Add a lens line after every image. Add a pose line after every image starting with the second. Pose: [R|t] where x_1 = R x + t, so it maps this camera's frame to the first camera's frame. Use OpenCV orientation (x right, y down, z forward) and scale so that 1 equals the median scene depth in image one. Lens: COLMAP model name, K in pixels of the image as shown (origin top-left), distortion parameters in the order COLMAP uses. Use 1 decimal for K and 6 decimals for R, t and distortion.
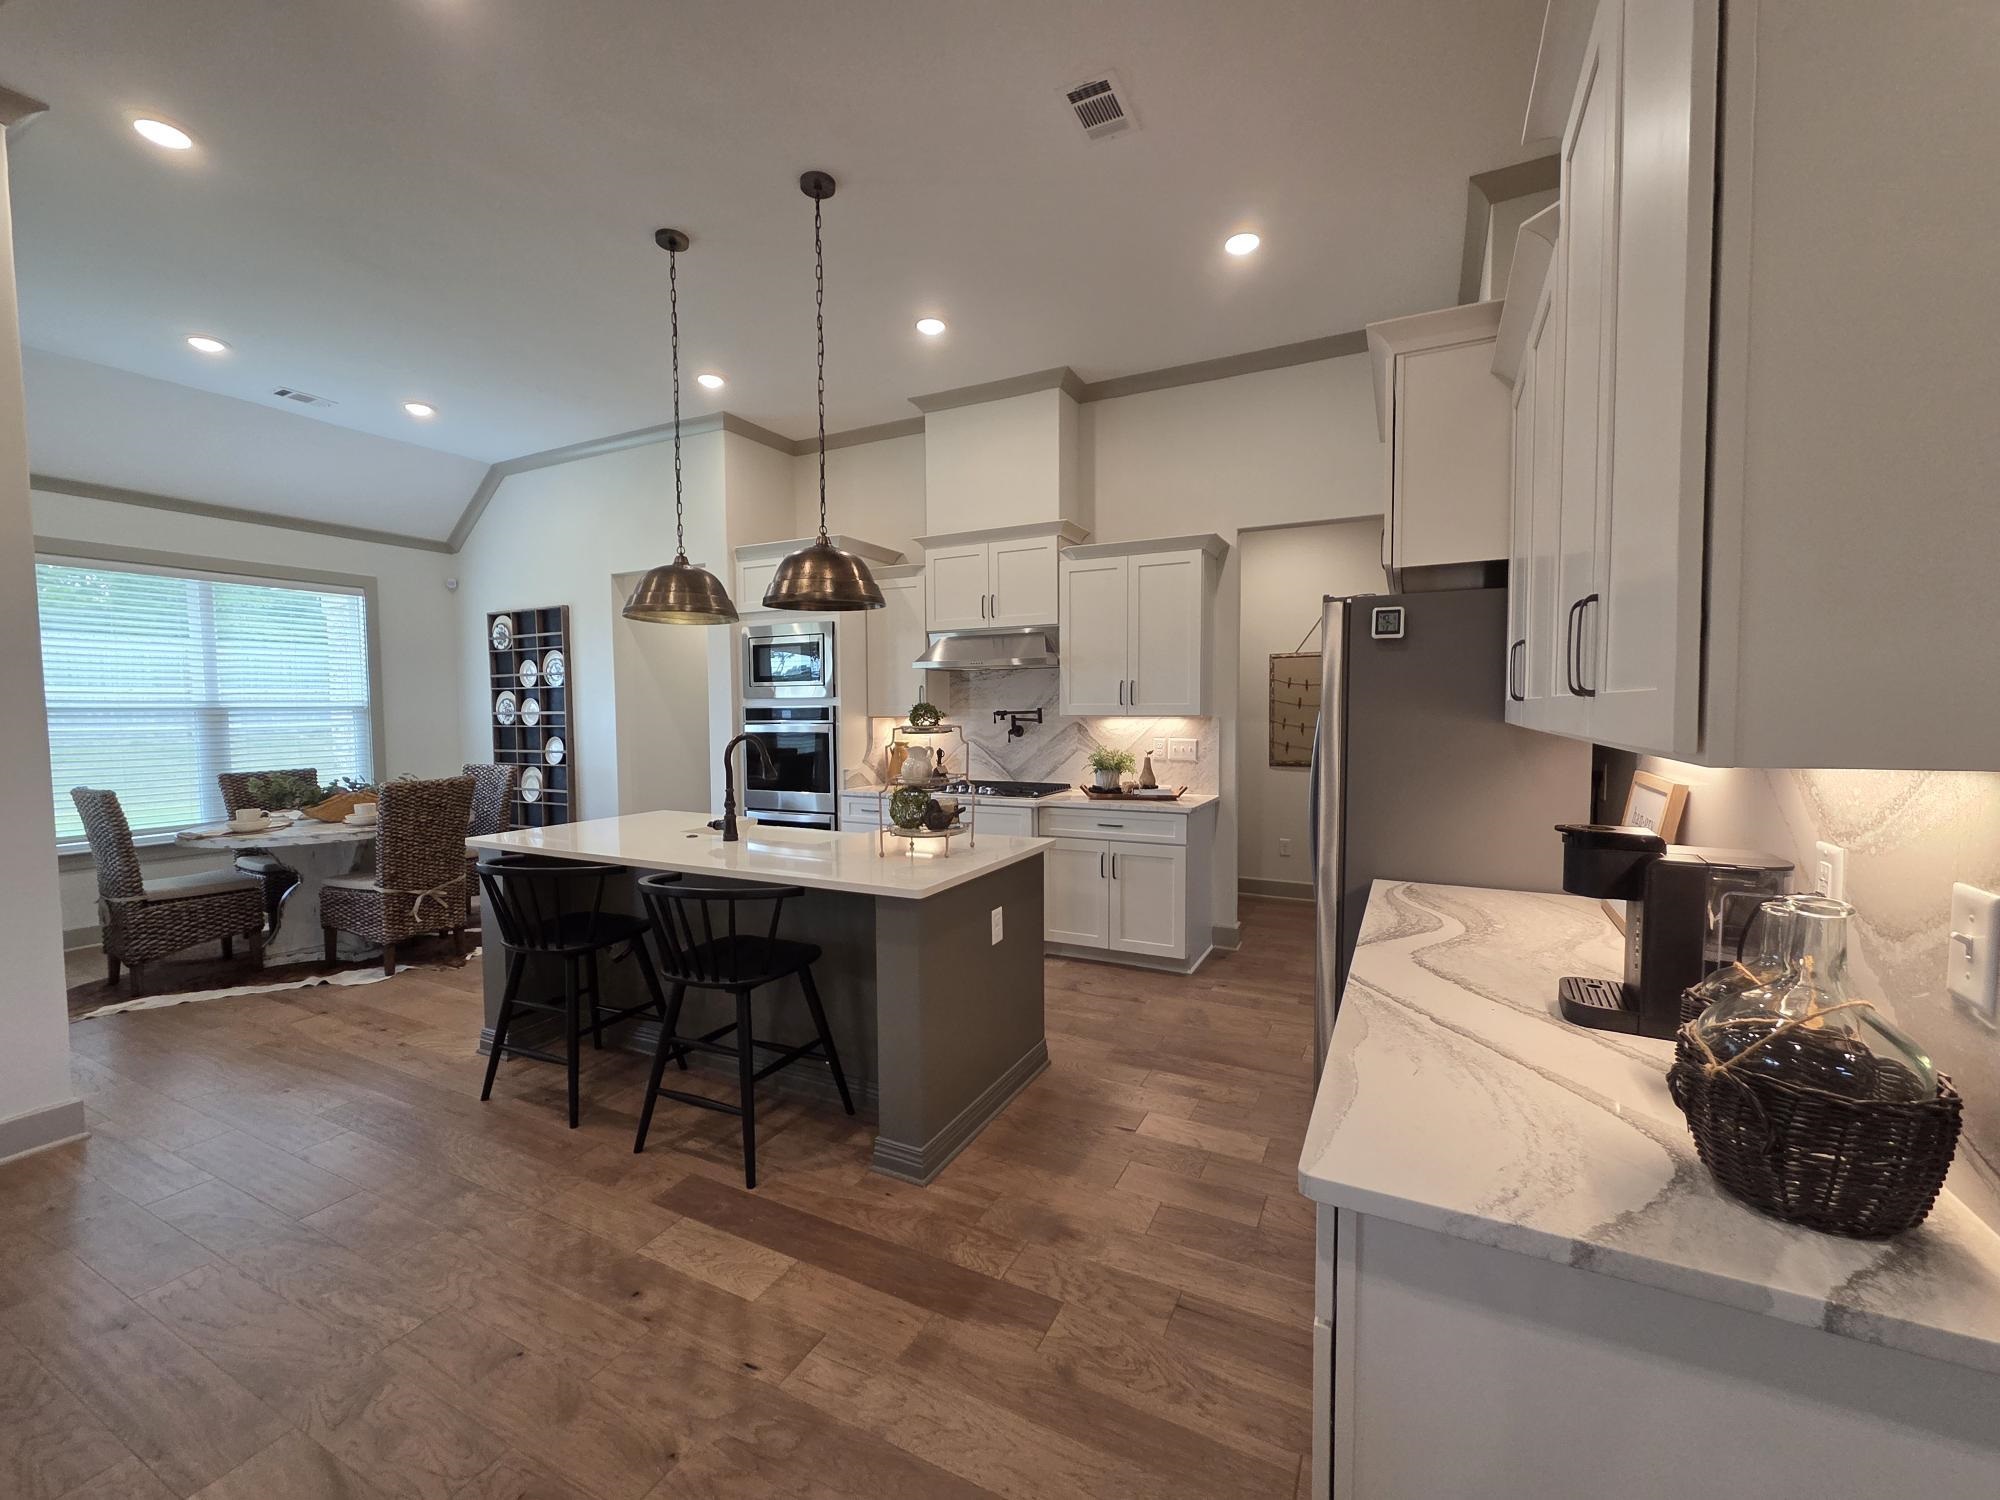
lens RADIAL K [[818.7, 0, 999.8], [0, 818.7, 740.9], [0, 0, 1]] dist [0.003219, 0.000375]
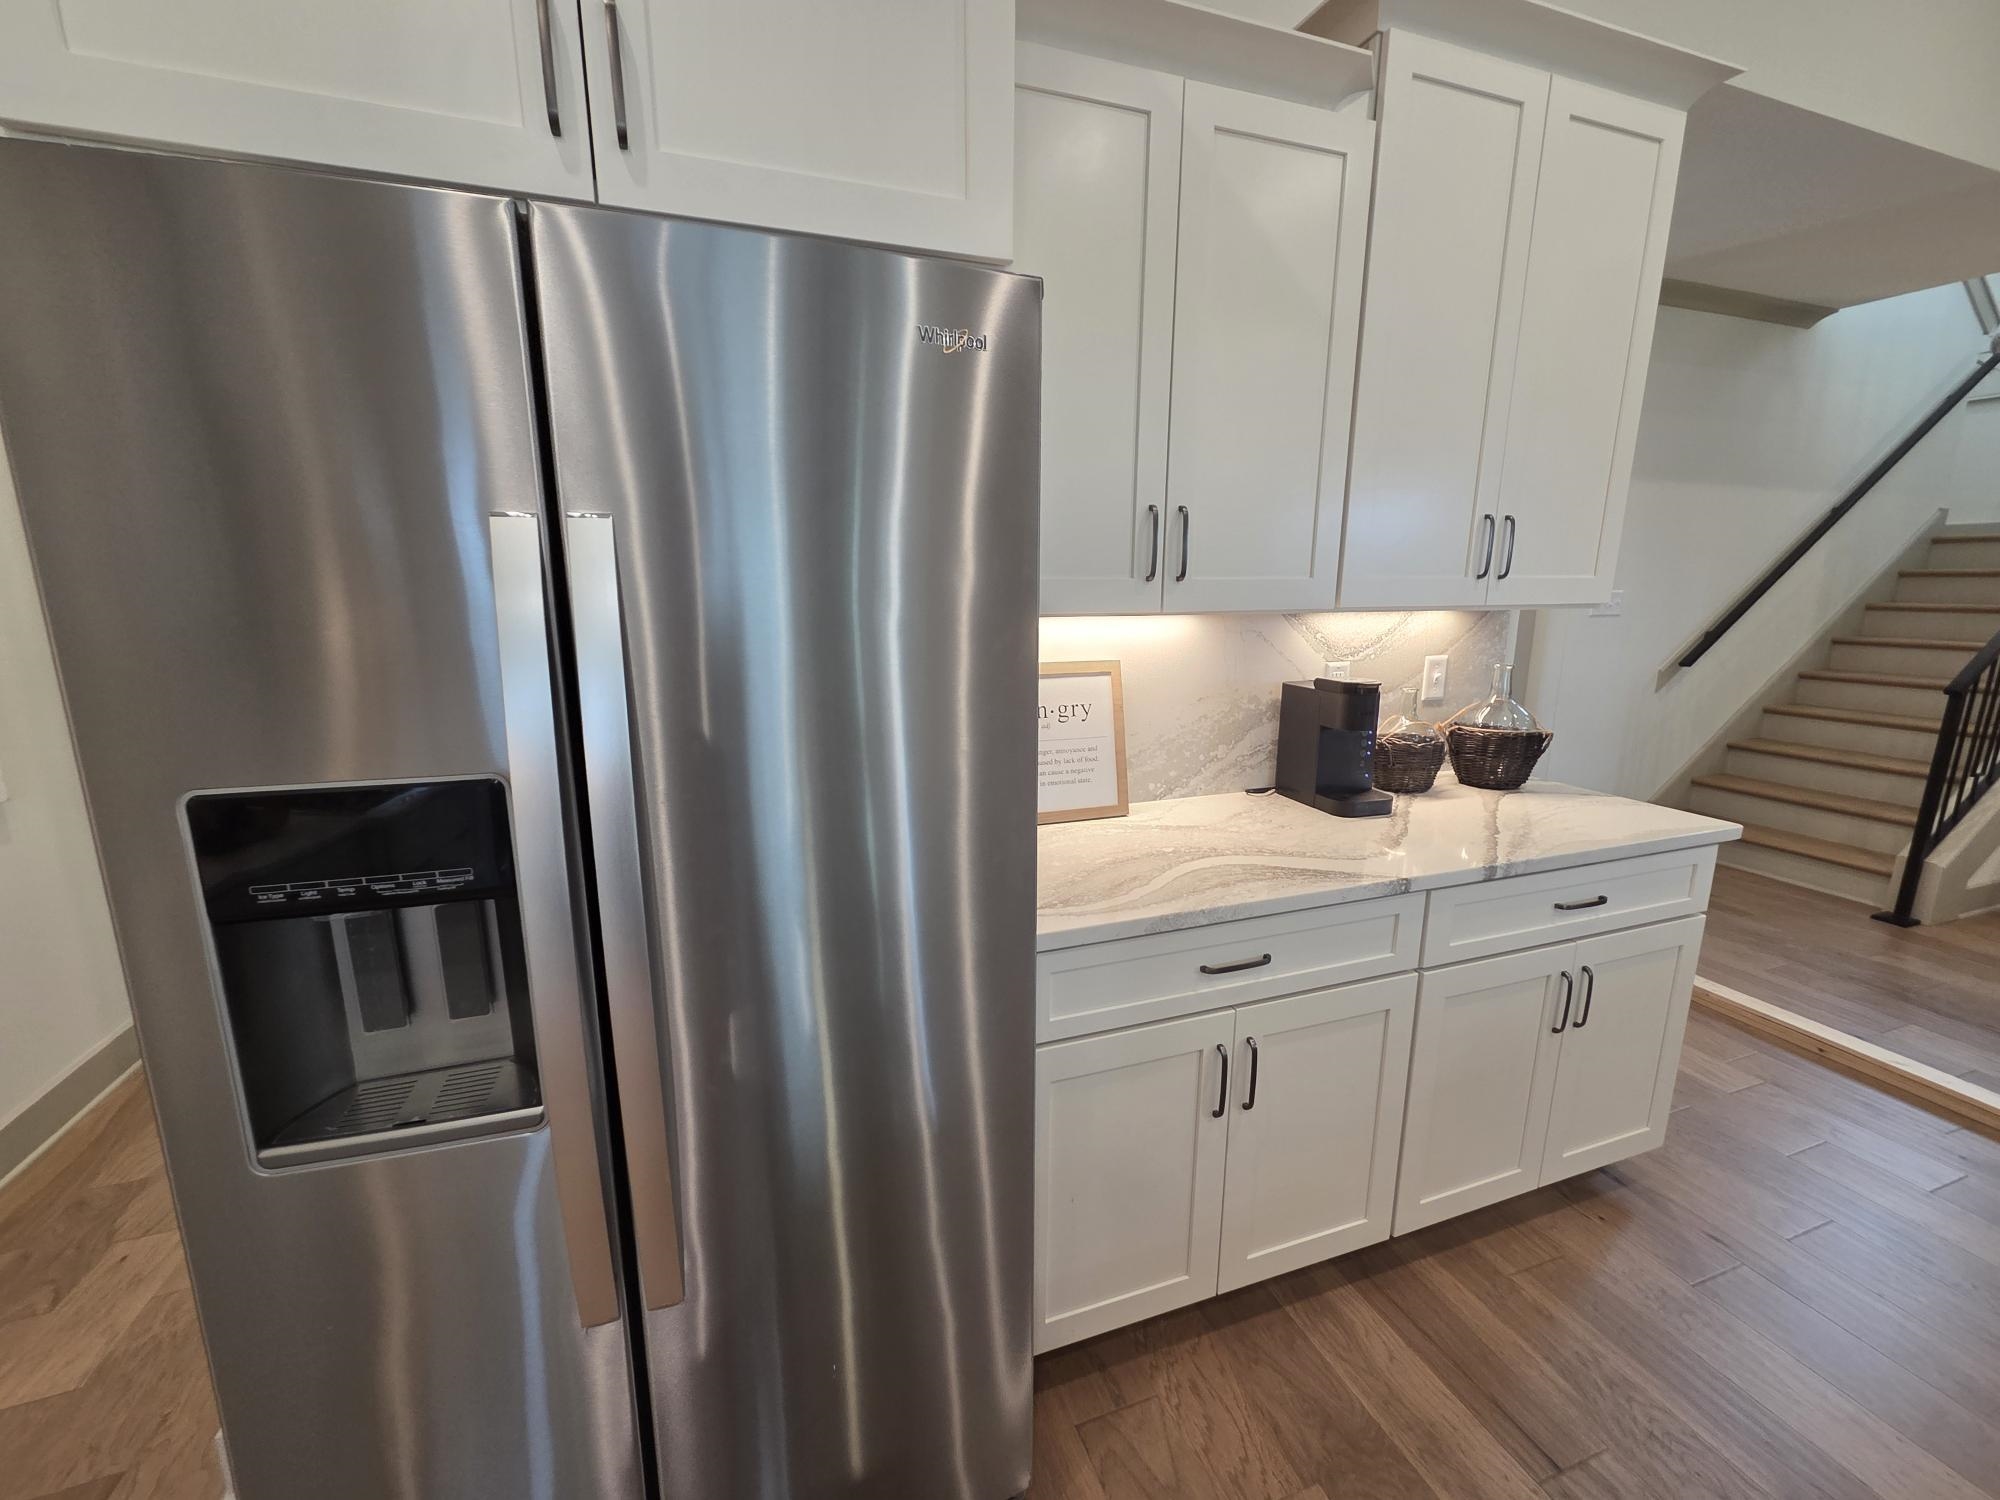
lens RADIAL K [[818.7, 0, 996.0], [0, 818.7, 752.0], [0, 0, 1]] dist [0.003219, 0.000375]
pose [[-0.727287, -0.129951, 0.673919, 0.162241], [0.035025, 0.973605, 0.225538, -0.066319], [-0.685440, 0.187635, -0.703538, 1.571631]]
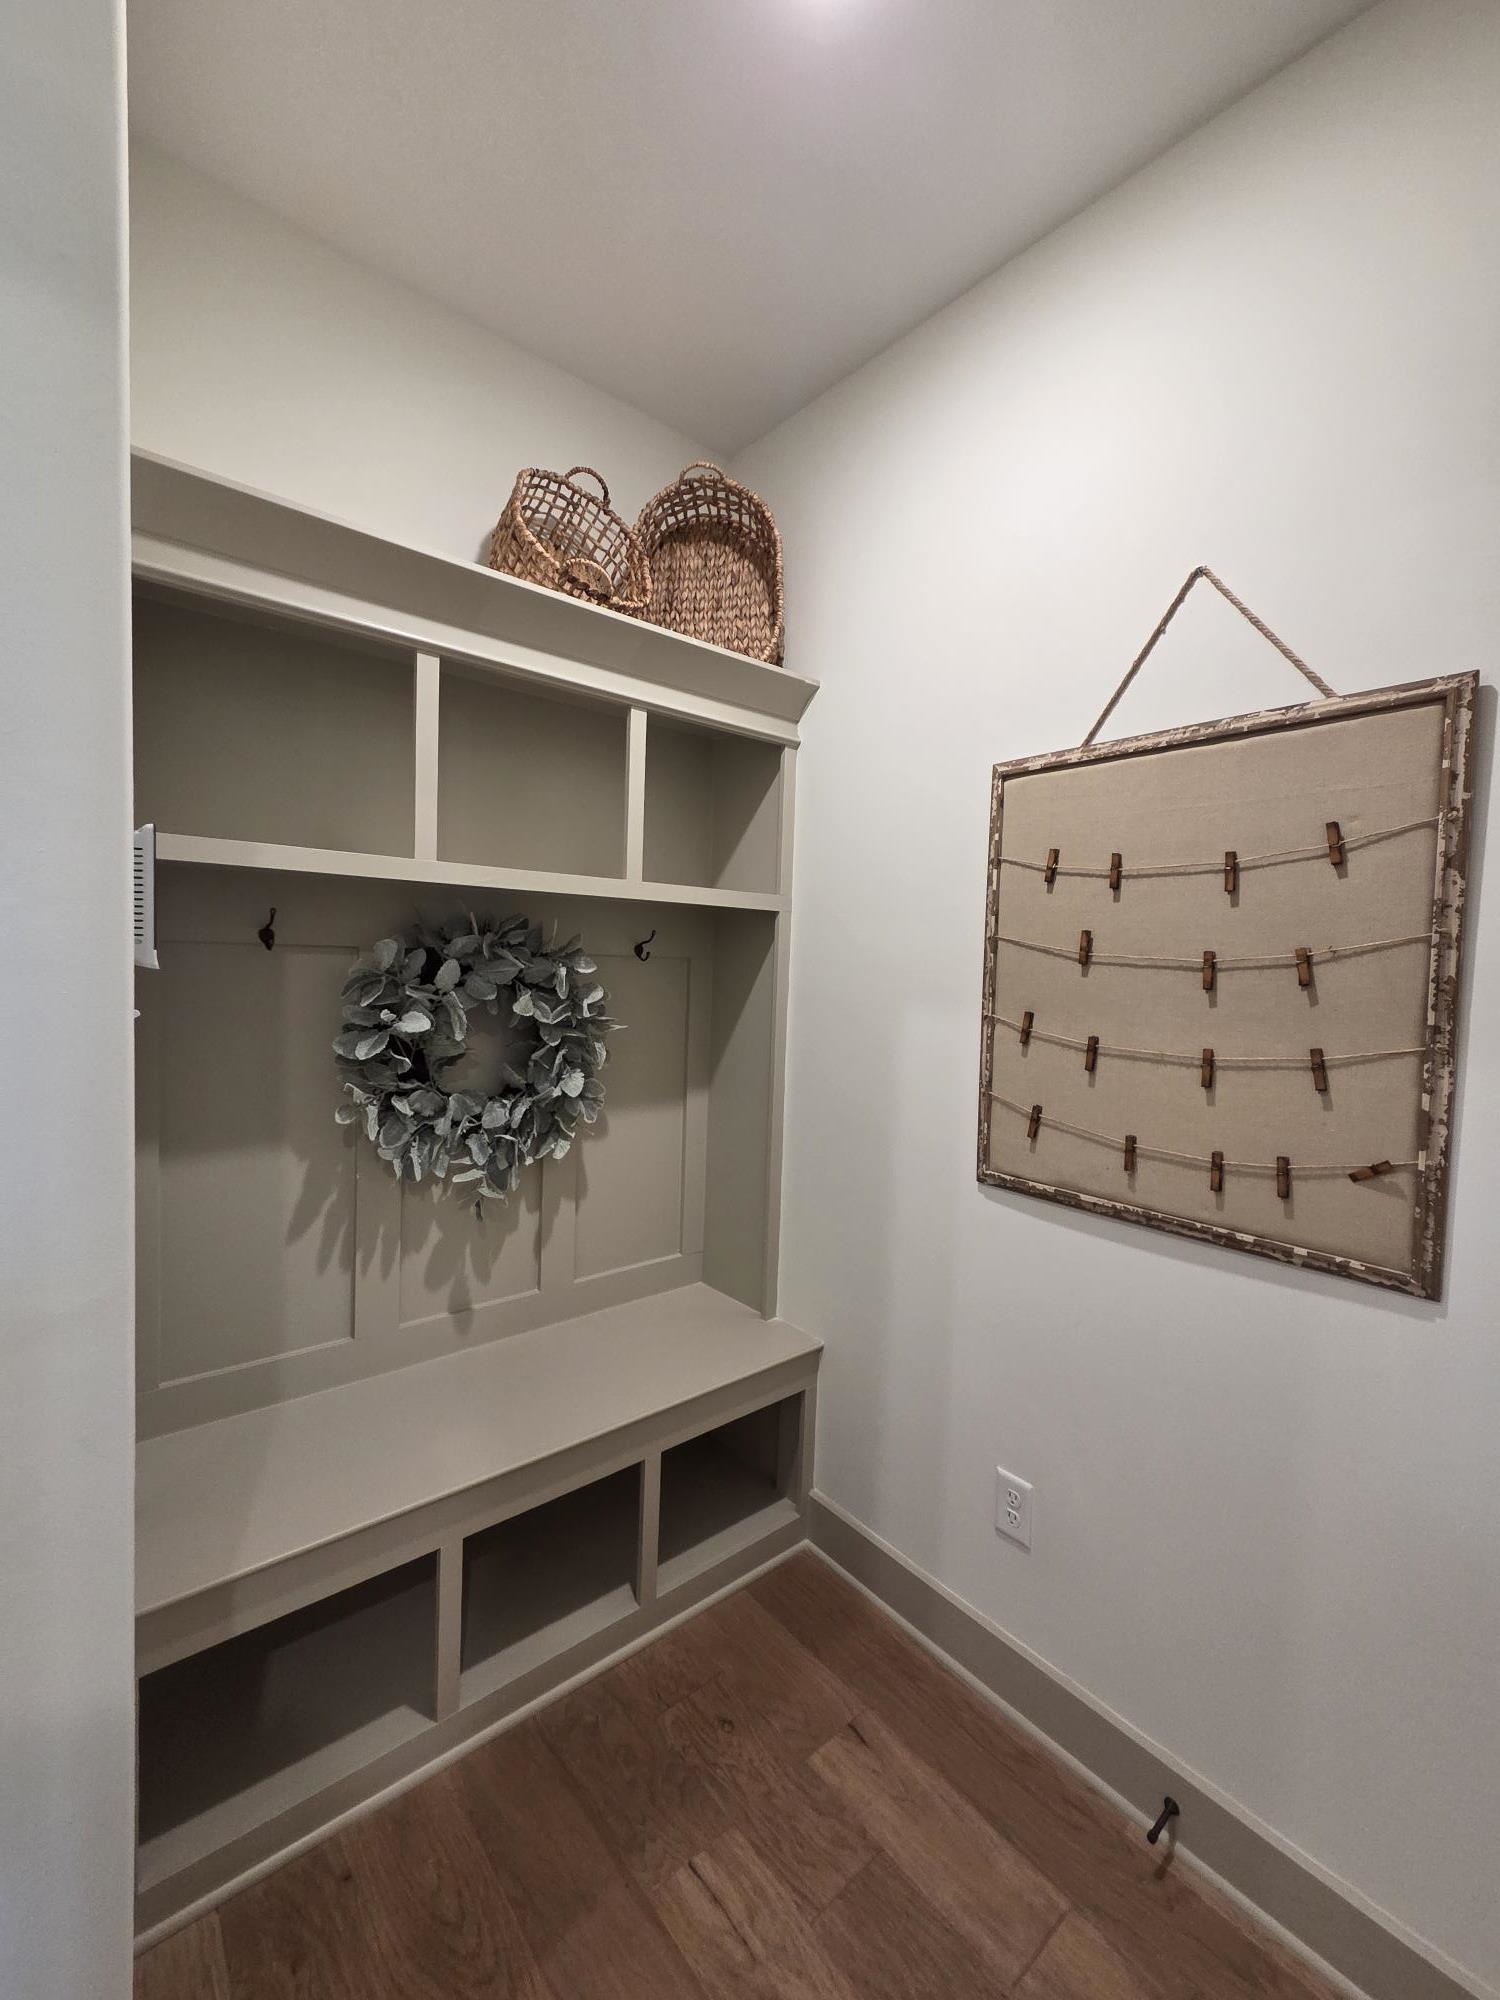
lens RADIAL K [[818.7, 0, 747.5], [0, 818.7, 988.0], [0, 0, 1]] dist [0.003219, 0.000375]
pose [[0.917858, 0.056399, -0.392881, 1.049727], [-0.058270, 0.998275, 0.007173, -0.089434], [0.392608, 0.016310, 0.919561, 2.098159]]
